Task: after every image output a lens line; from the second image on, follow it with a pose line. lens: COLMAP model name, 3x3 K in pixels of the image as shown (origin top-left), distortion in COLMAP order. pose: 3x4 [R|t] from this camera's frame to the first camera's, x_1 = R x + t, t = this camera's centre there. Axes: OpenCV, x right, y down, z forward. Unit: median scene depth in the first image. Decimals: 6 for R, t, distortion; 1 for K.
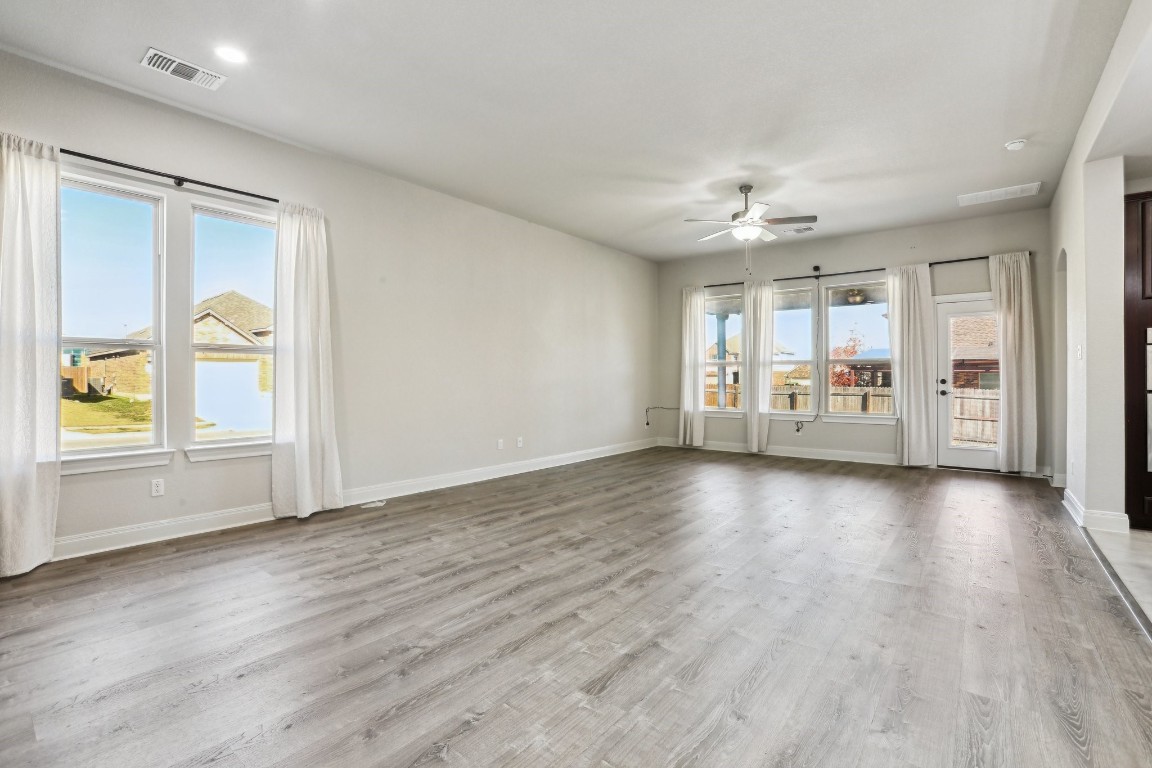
lens RADIAL K [[529.9, 0, 577.2], [0, 529.9, 383.1], [0, 0, 1]] dist [-0.029380, 0.000785]
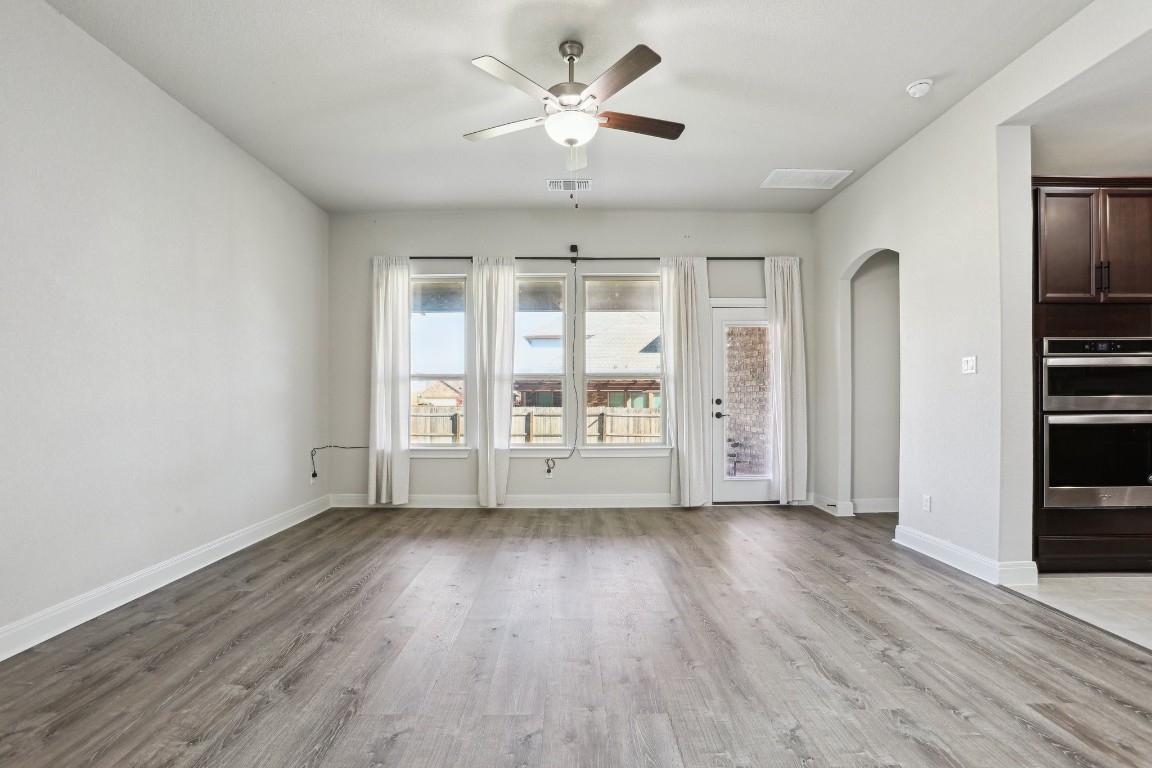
lens RADIAL K [[529.9, 0, 560.2], [0, 529.9, 407.0], [0, 0, 1]] dist [-0.029380, 0.000785]
pose [[0.783467, -0.013289, 0.621291, -0.019579], [0.008490, 0.999907, 0.010681, -0.005070], [-0.621375, -0.003094, 0.783507, 0.428968]]
